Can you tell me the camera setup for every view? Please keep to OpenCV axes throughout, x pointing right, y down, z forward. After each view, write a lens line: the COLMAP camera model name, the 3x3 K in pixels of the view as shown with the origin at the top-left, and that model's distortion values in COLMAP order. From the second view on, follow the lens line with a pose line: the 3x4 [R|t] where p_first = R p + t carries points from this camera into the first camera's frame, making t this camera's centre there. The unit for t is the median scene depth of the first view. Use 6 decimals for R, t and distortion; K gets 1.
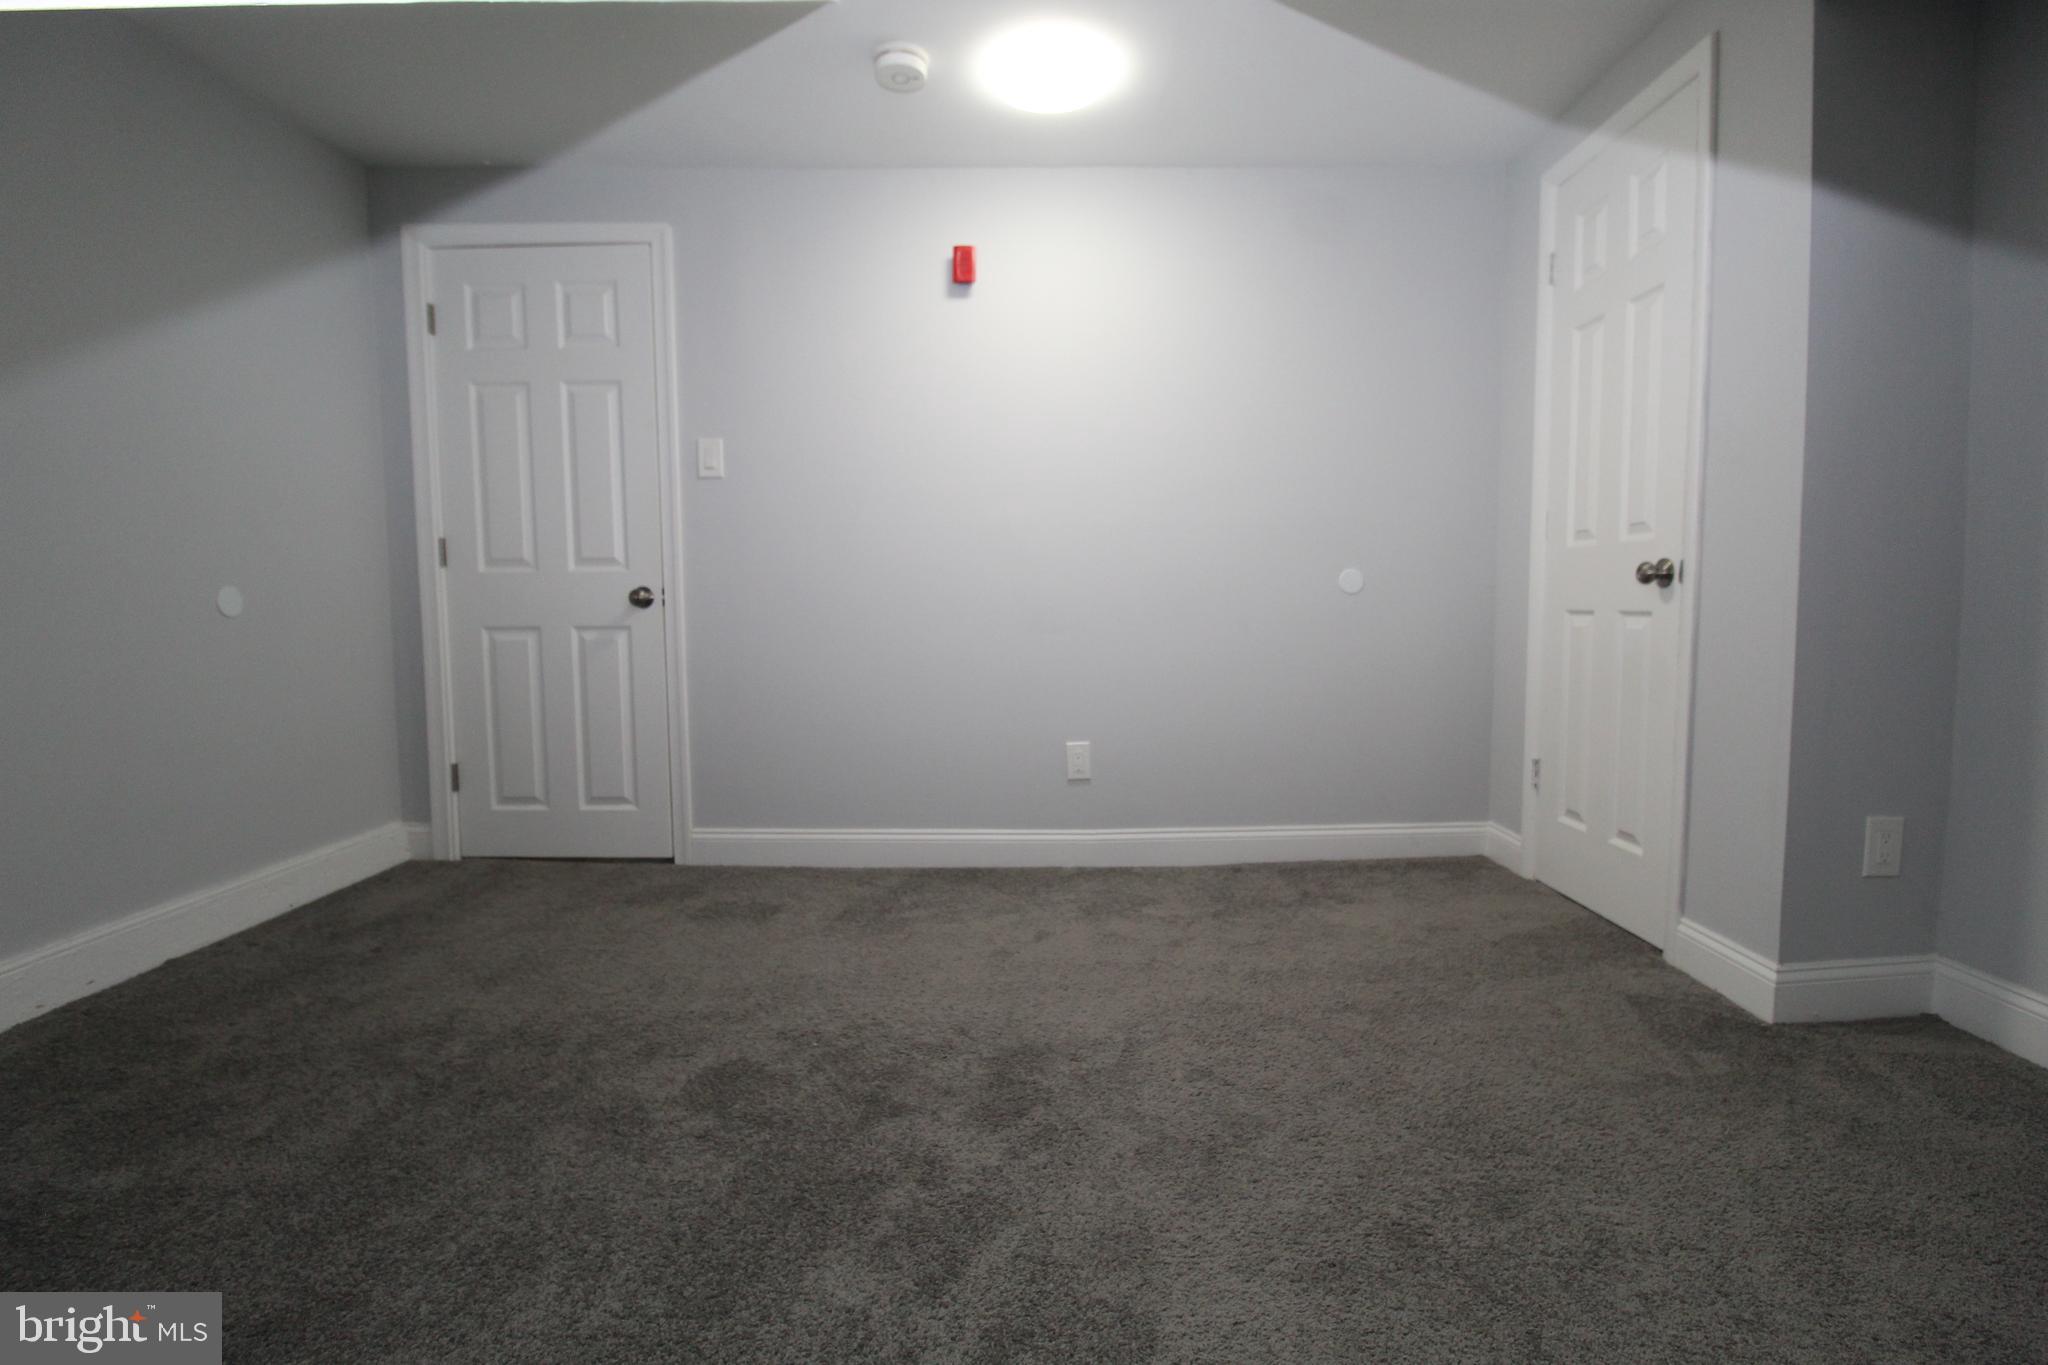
lens RADIAL K [[945.9, 0, 1037.1], [0, 945.9, 674.1], [0, 0, 1]] dist [-0.000262, -0.014487]
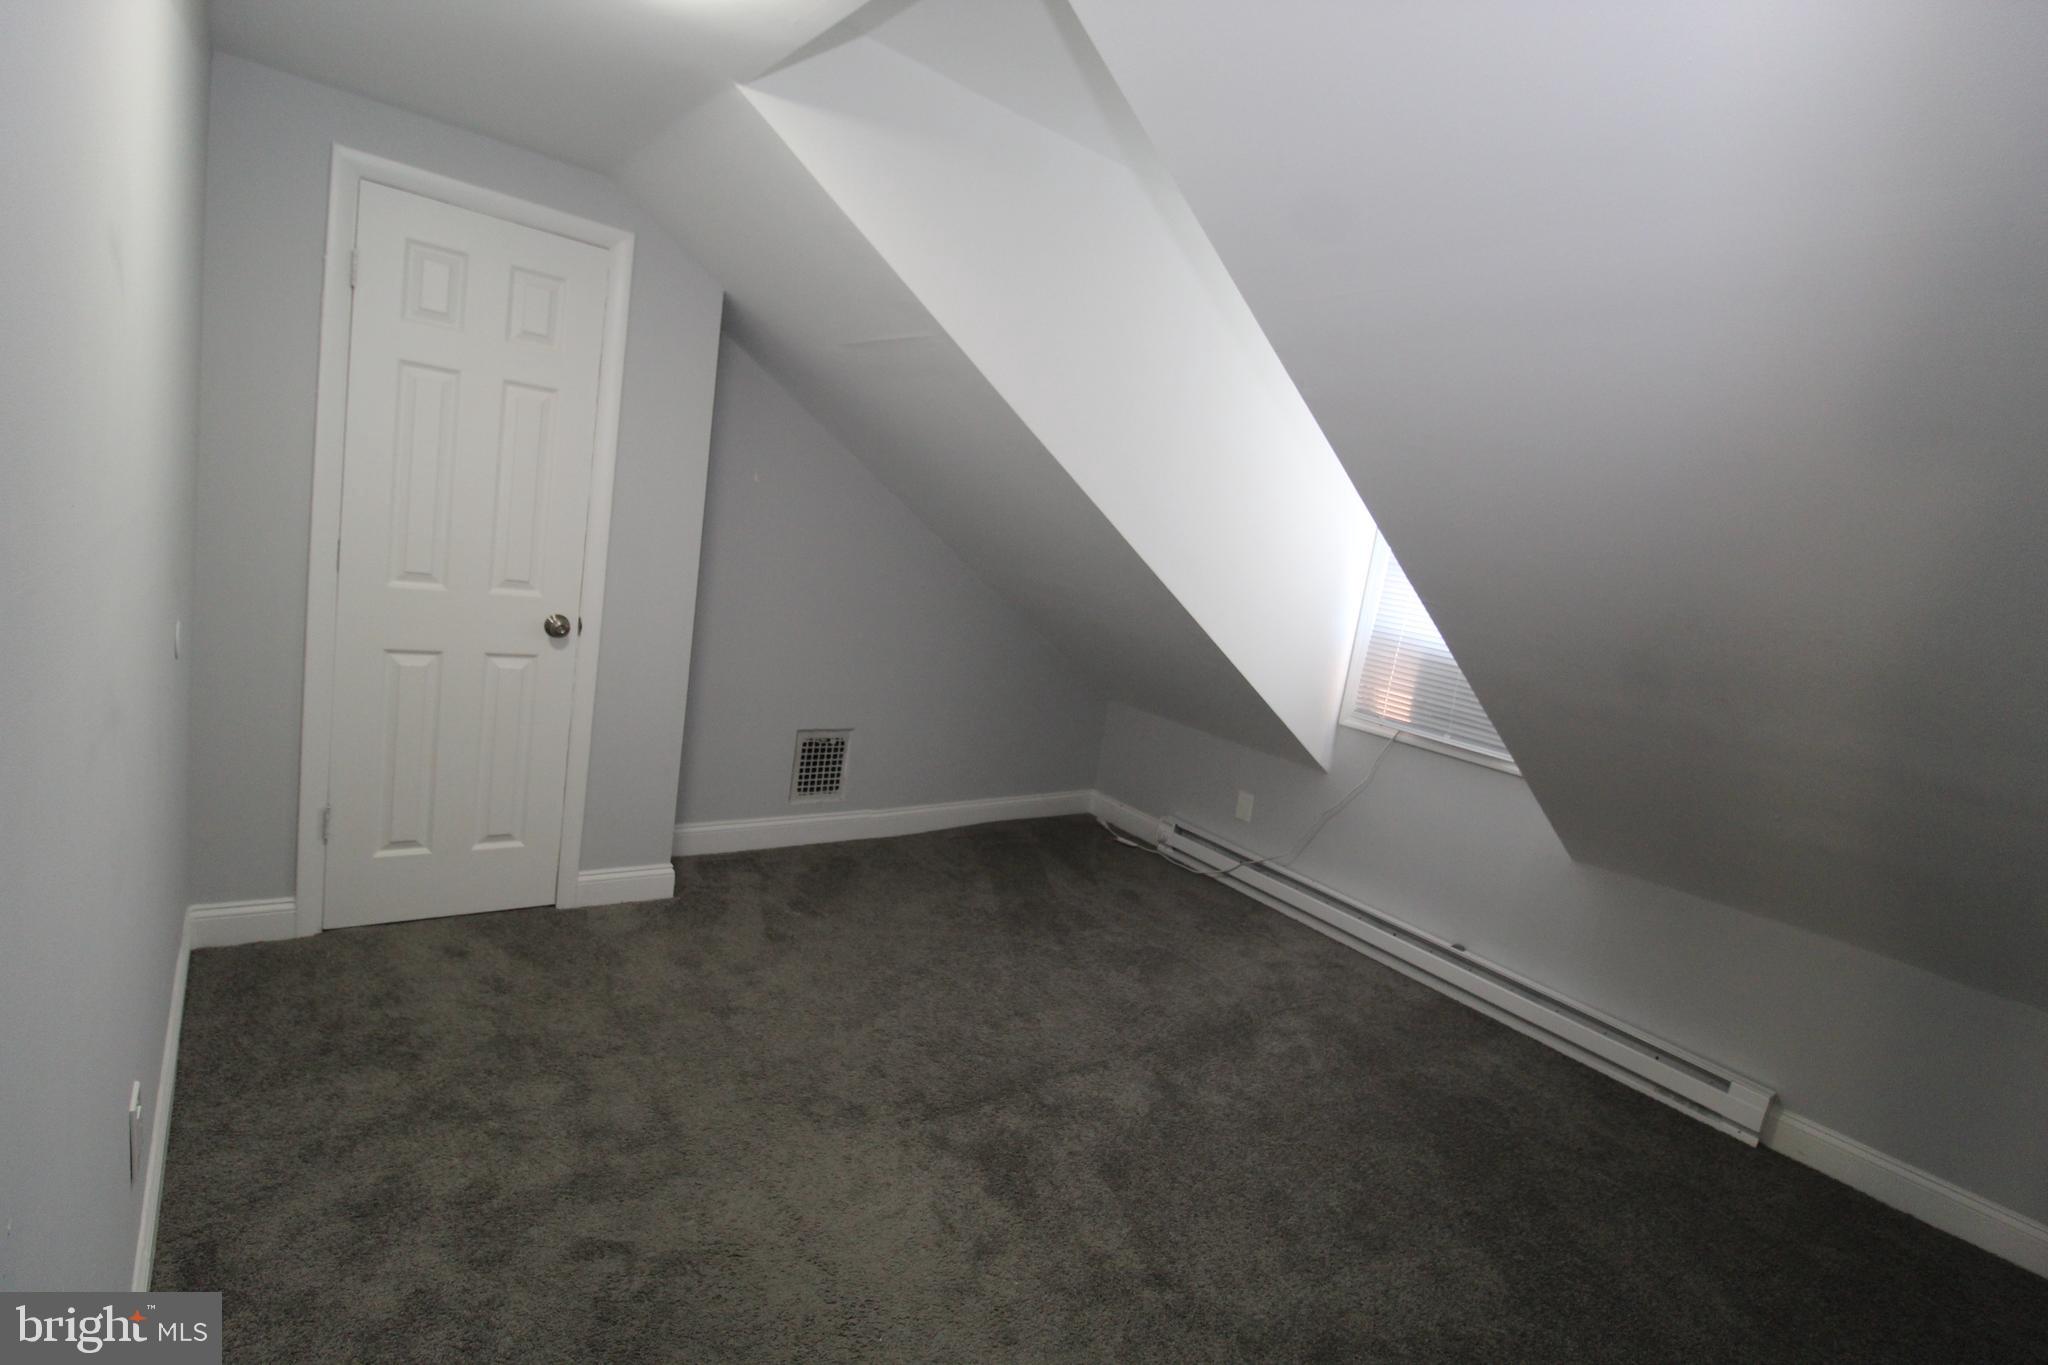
lens RADIAL K [[945.9, 0, 1037.1], [0, 945.9, 674.1], [0, 0, 1]] dist [-0.000262, -0.014487]
pose [[-0.616250, -0.200544, 0.761589, -0.658266], [-0.087961, 0.978511, 0.186491, -0.310590], [-0.782623, 0.047935, -0.620648, 1.181793]]
